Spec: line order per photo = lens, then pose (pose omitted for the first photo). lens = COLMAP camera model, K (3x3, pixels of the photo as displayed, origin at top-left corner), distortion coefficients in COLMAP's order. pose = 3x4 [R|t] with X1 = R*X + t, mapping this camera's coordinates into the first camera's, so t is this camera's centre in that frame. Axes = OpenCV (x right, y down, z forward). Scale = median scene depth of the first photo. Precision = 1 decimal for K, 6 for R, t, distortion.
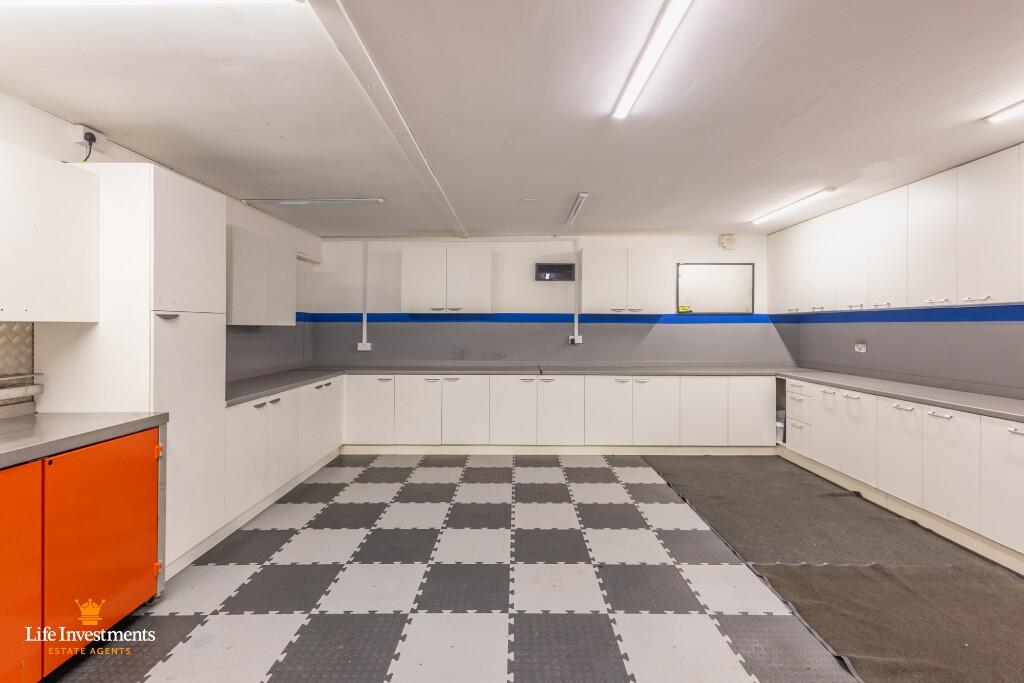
lens RADIAL K [[468.4, 0, 512.0], [0, 468.4, 341.5], [0, 0, 1]] dist [0.004084, 0.000351]
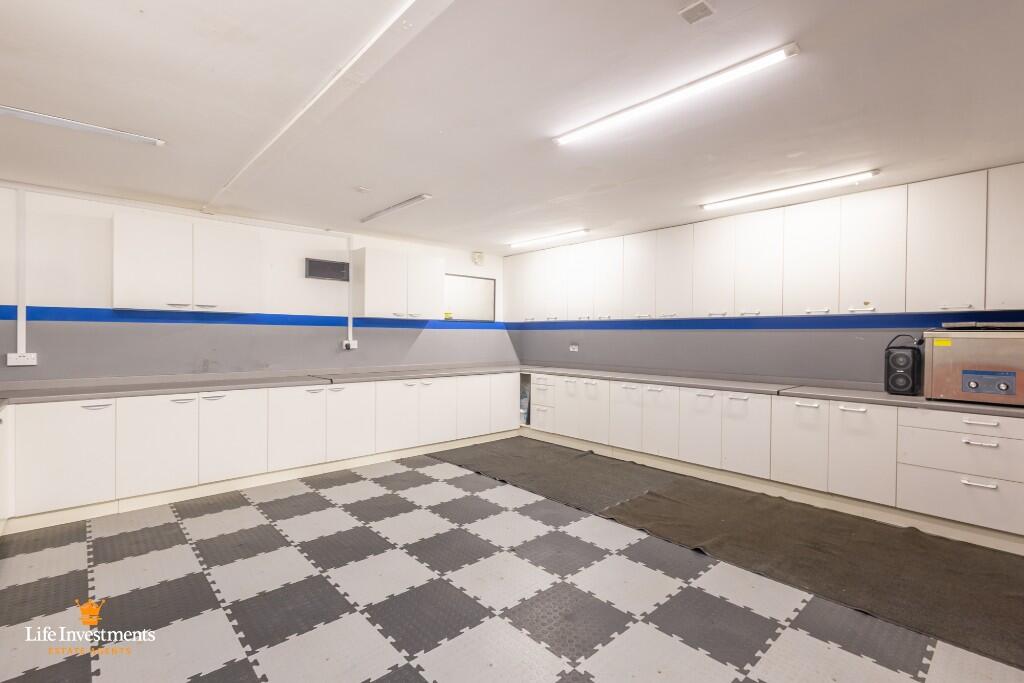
lens RADIAL K [[468.4, 0, 512.0], [0, 468.4, 341.5], [0, 0, 1]] dist [0.004084, 0.000351]
pose [[0.735898, -0.005989, 0.677066, -0.266214], [0.011504, 0.999927, -0.003659, -0.002701], [-0.676995, 0.010482, 0.735913, 0.088432]]
